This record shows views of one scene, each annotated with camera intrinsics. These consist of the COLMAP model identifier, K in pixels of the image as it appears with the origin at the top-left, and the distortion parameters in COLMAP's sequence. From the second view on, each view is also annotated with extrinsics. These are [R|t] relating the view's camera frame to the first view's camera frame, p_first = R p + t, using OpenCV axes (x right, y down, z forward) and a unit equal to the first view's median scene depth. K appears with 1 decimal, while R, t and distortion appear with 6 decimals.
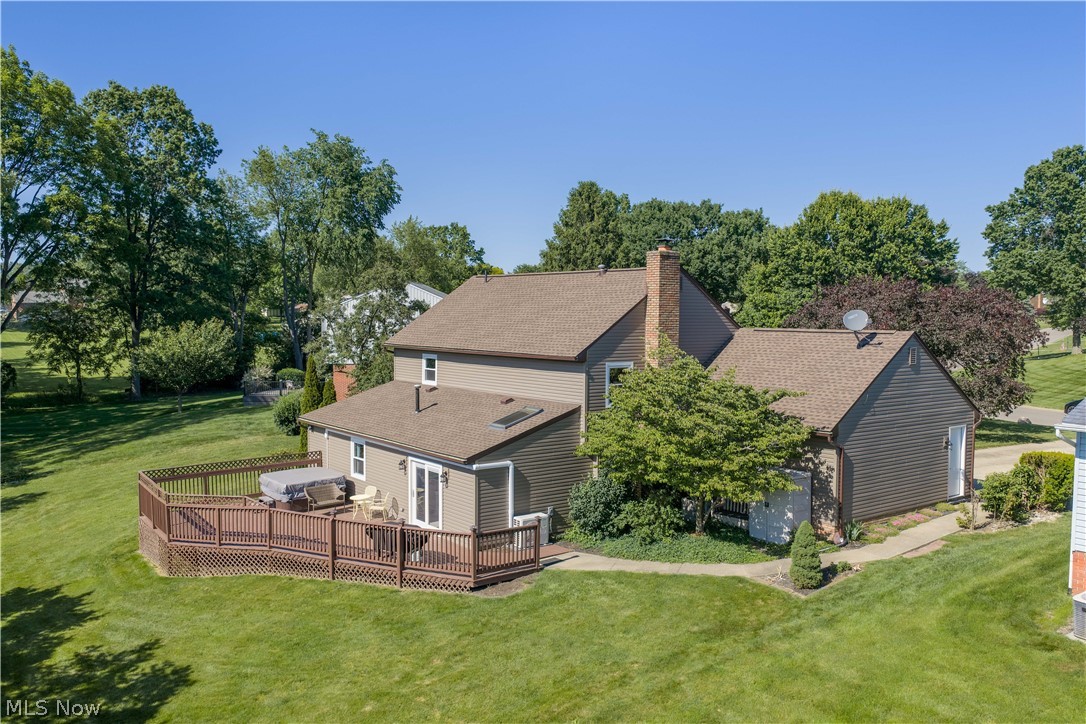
lens RADIAL K [[903.3, 0, 545.8], [0, 903.3, 359.2], [0, 0, 1]] dist [0.021864, -0.039228]
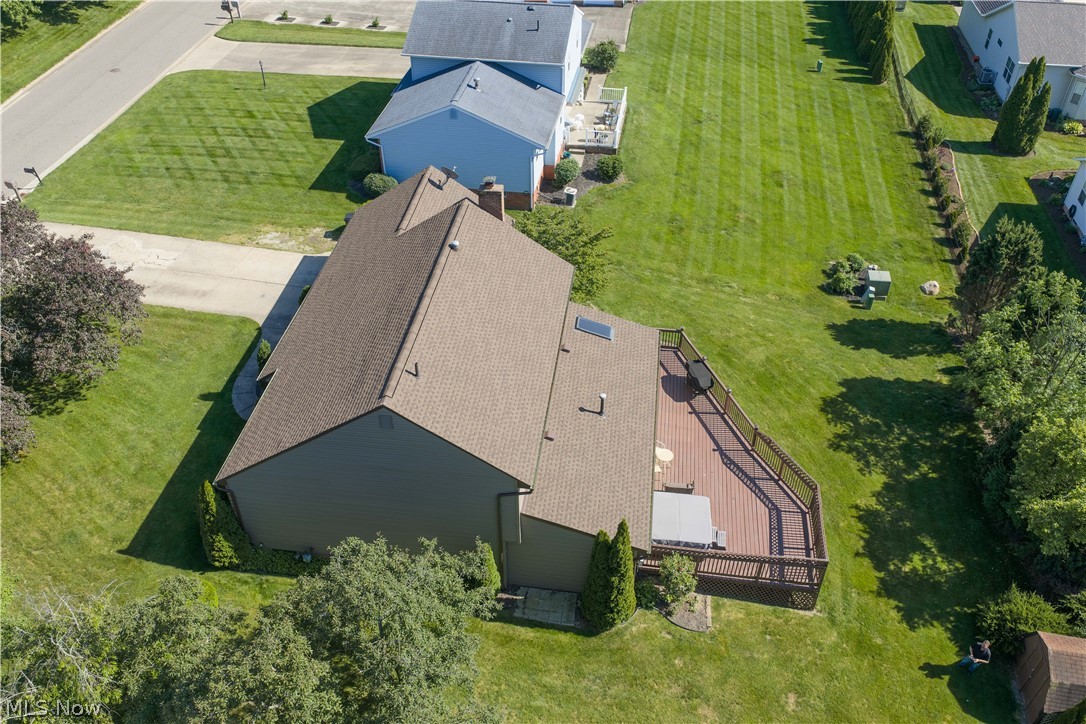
lens RADIAL K [[903.3, 0, 546.7], [0, 903.3, 362.1], [0, 0, 1]] dist [0.021864, -0.039228]
pose [[-0.714788, -0.445640, 0.538966, -0.710769], [0.032457, 0.748706, 0.662107, -0.769539], [-0.698588, 0.490759, -0.520702, 1.730524]]
